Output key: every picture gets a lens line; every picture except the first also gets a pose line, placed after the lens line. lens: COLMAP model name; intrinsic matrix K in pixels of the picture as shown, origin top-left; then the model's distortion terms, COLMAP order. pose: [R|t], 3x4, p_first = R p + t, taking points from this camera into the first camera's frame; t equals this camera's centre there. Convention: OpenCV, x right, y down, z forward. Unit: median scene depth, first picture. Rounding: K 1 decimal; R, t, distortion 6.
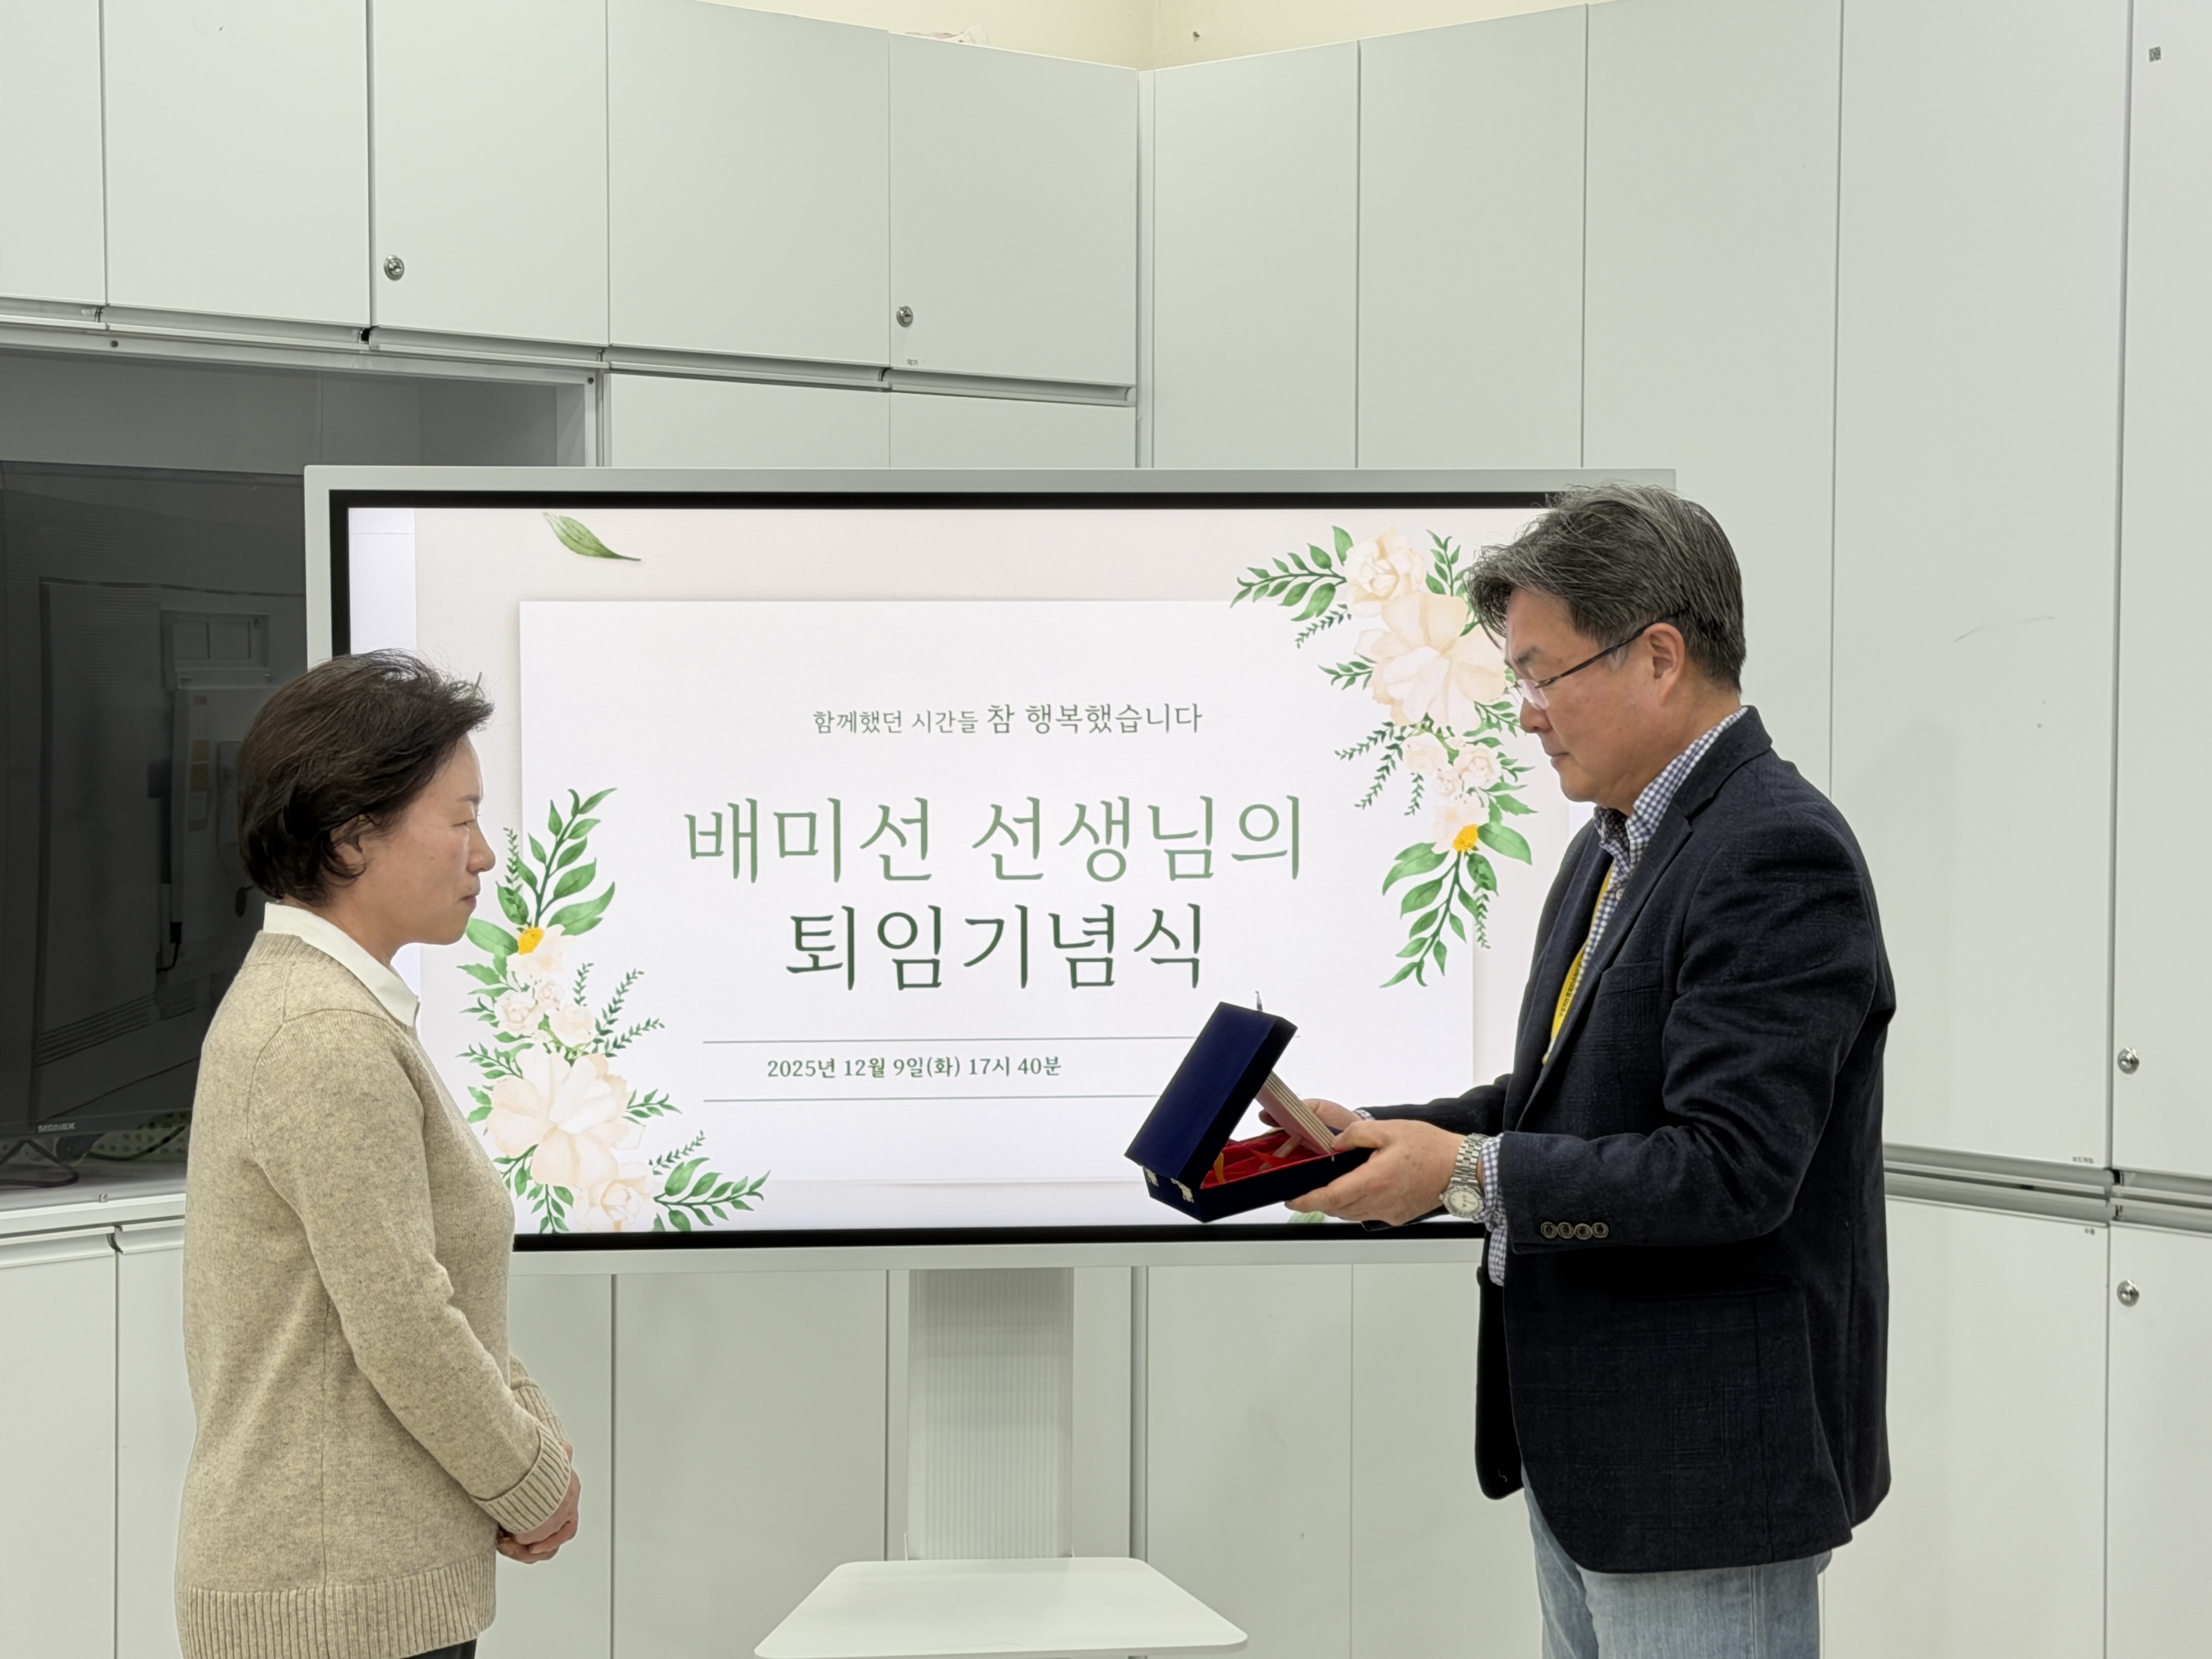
lens RADIAL K [[4103.8, 0, 1106.0], [0, 4103.8, 829.5], [0, 0, 1]] dist [0.133761, 0.277084]
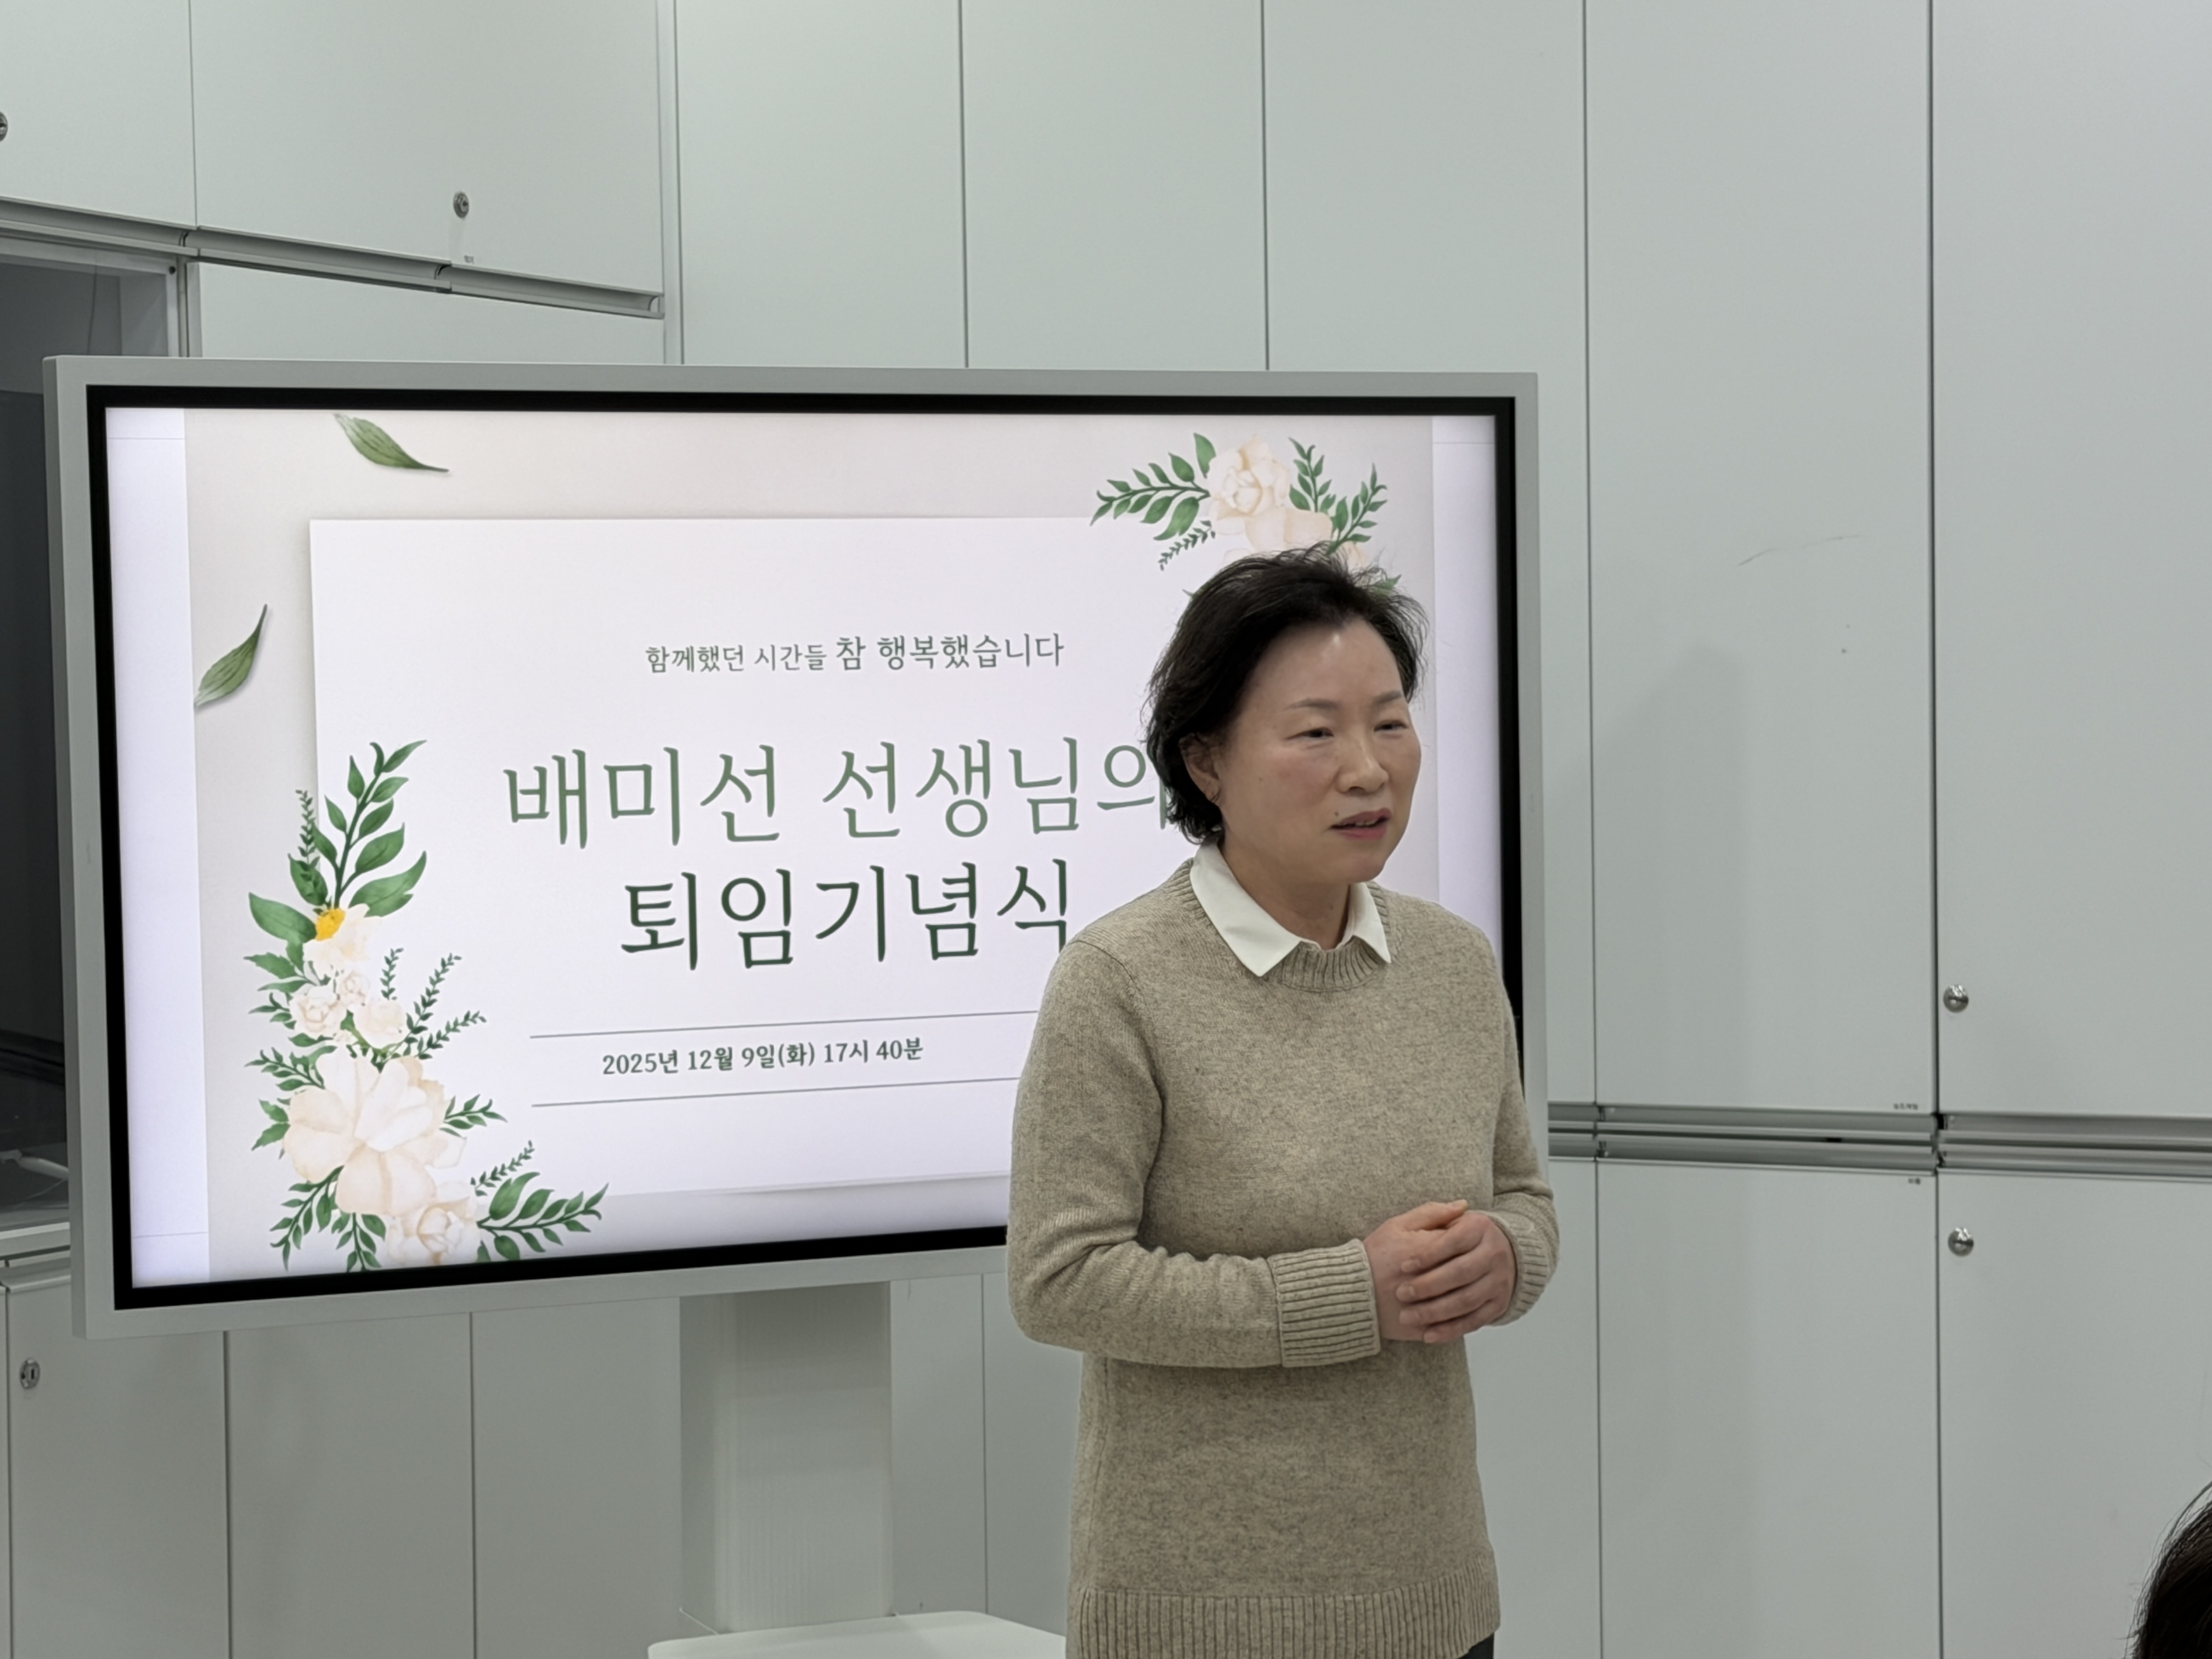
lens RADIAL K [[4842.2, 0, 1106.0], [0, 4842.2, 829.5], [0, 0, 1]] dist [0.139462, 0.282695]
pose [[0.940551, -0.026095, 0.338648, -0.324531], [0.031215, 0.999466, -0.009682, 0.022196], [-0.338215, 0.019677, 0.940863, 0.012787]]
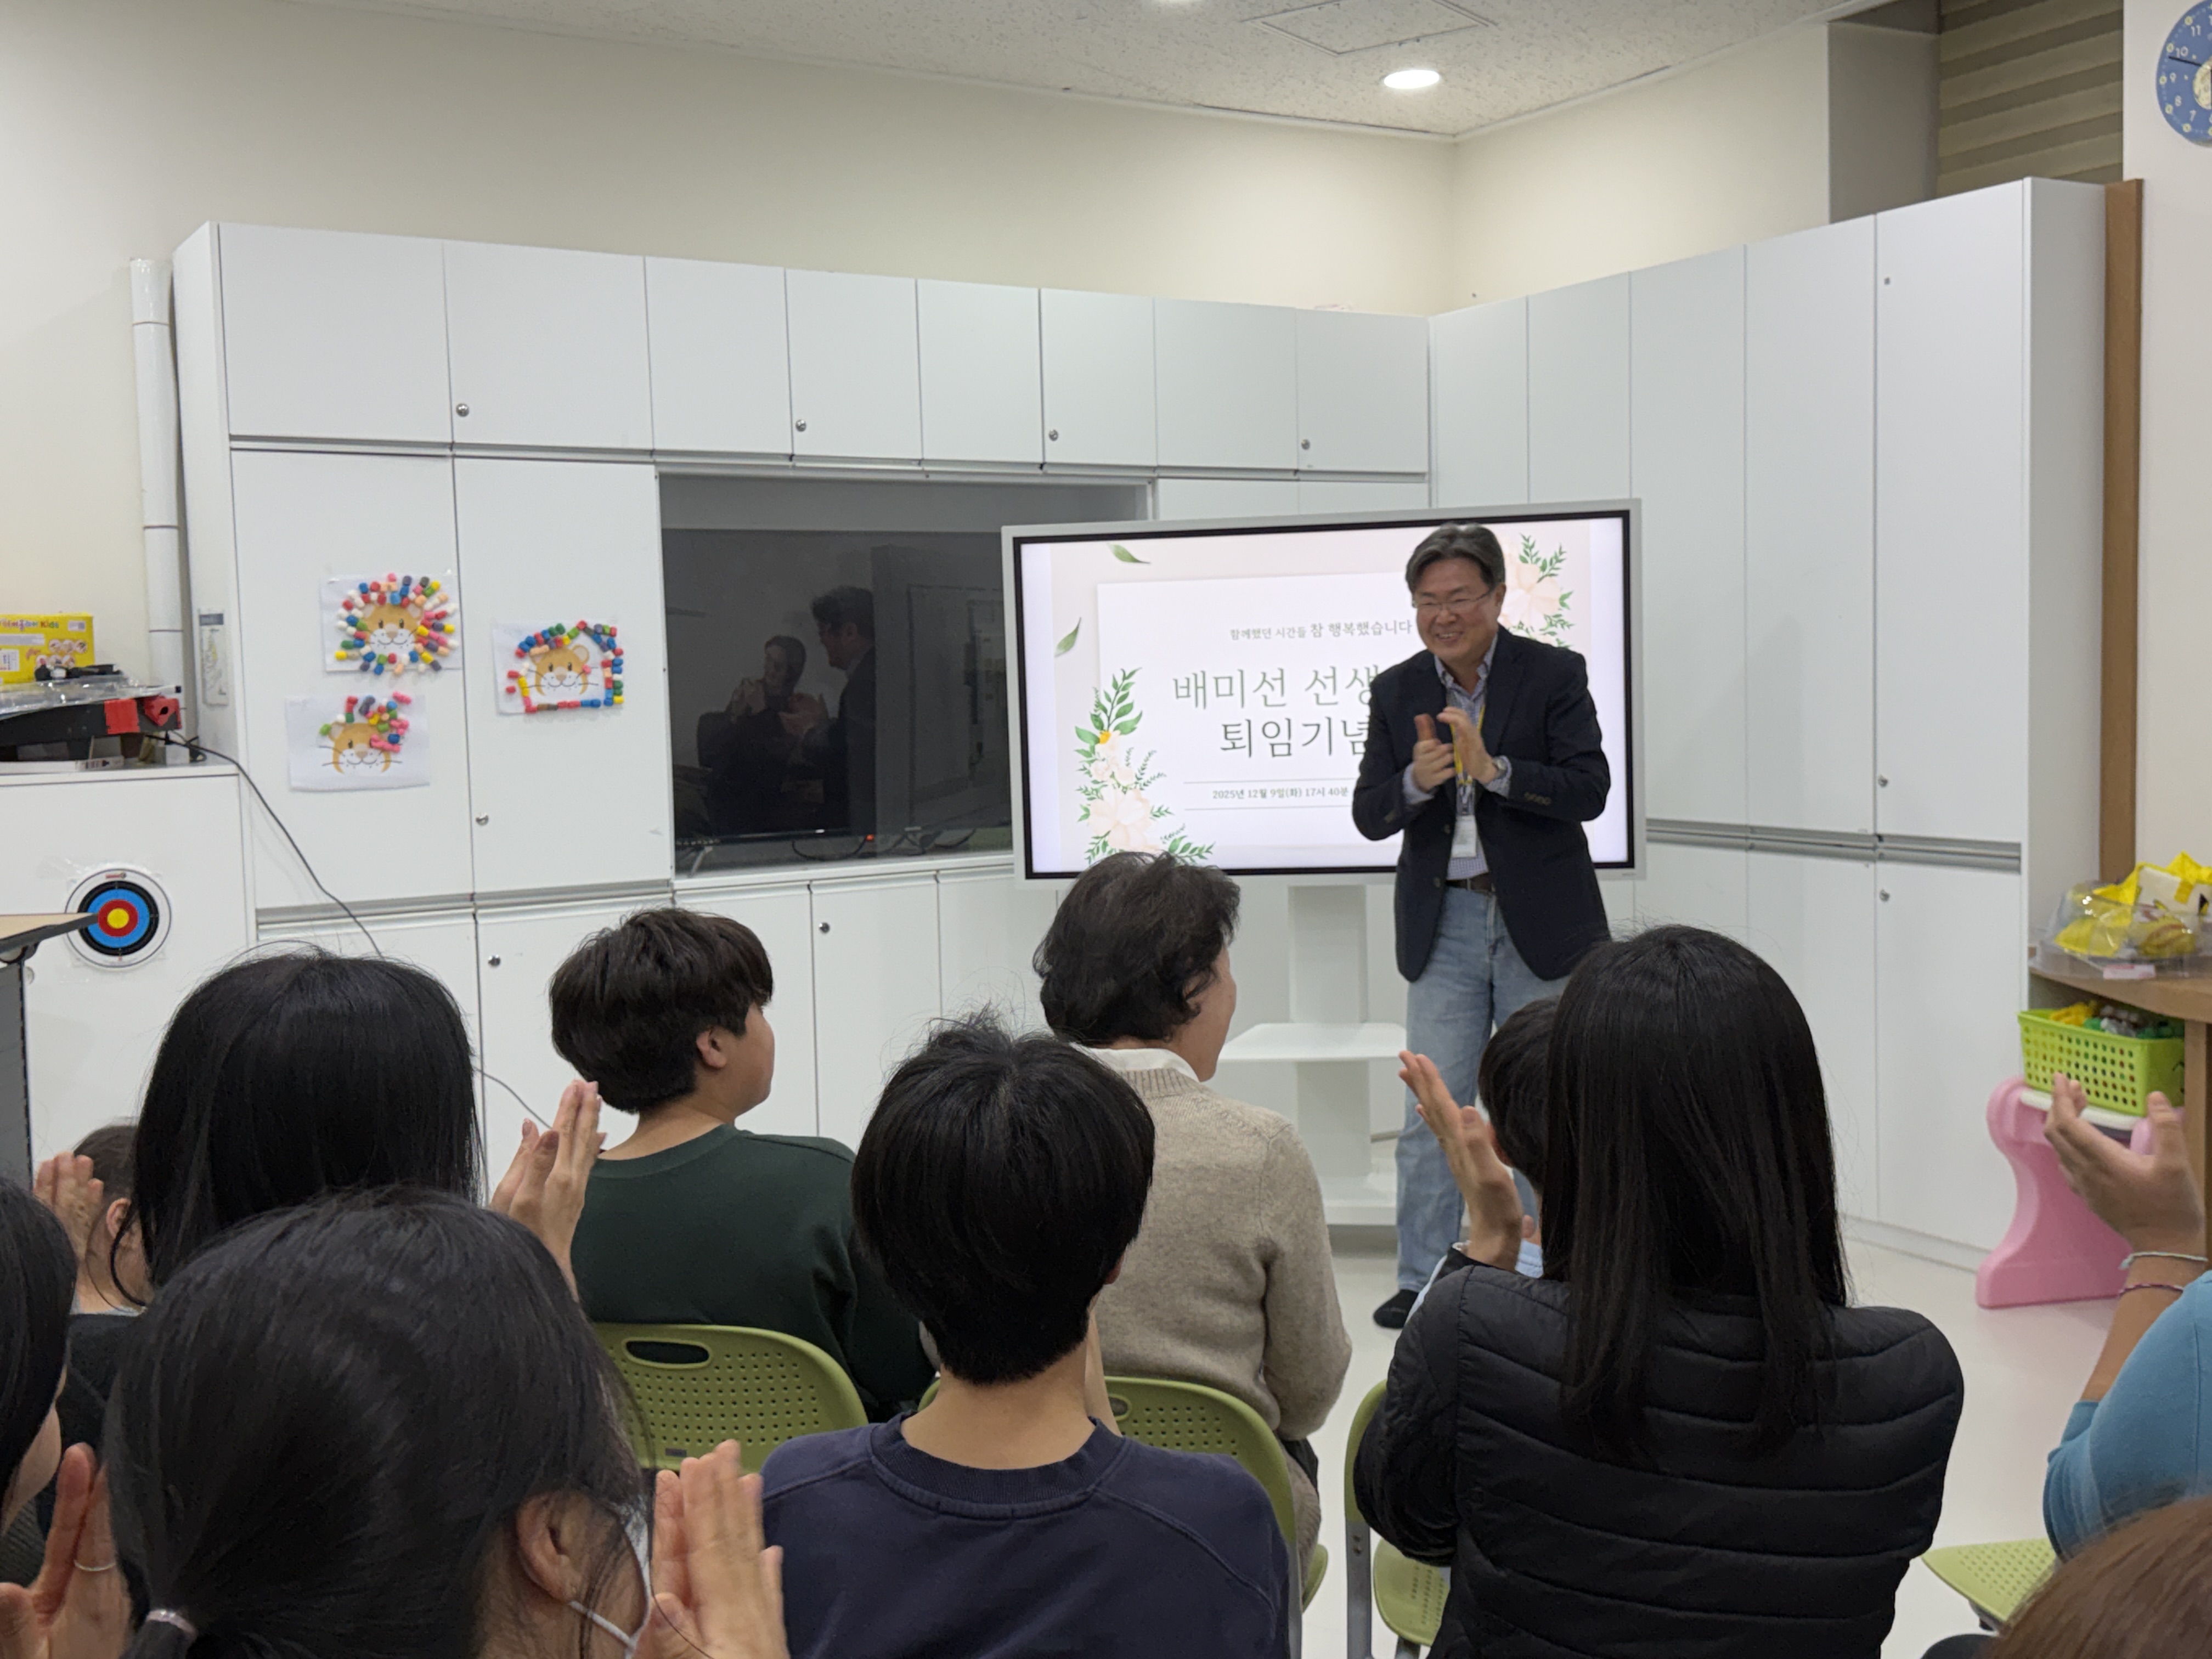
lens RADIAL K [[2299.1, 0, 1119.5], [0, 2299.1, 802.8], [0, 0, 1]] dist [0.139240, 0.003557]
pose [[0.975523, -0.015441, -0.219357, 0.136582], [0.021168, 0.999493, 0.023781, 0.032448], [0.218878, -0.027842, 0.975355, -0.200411]]
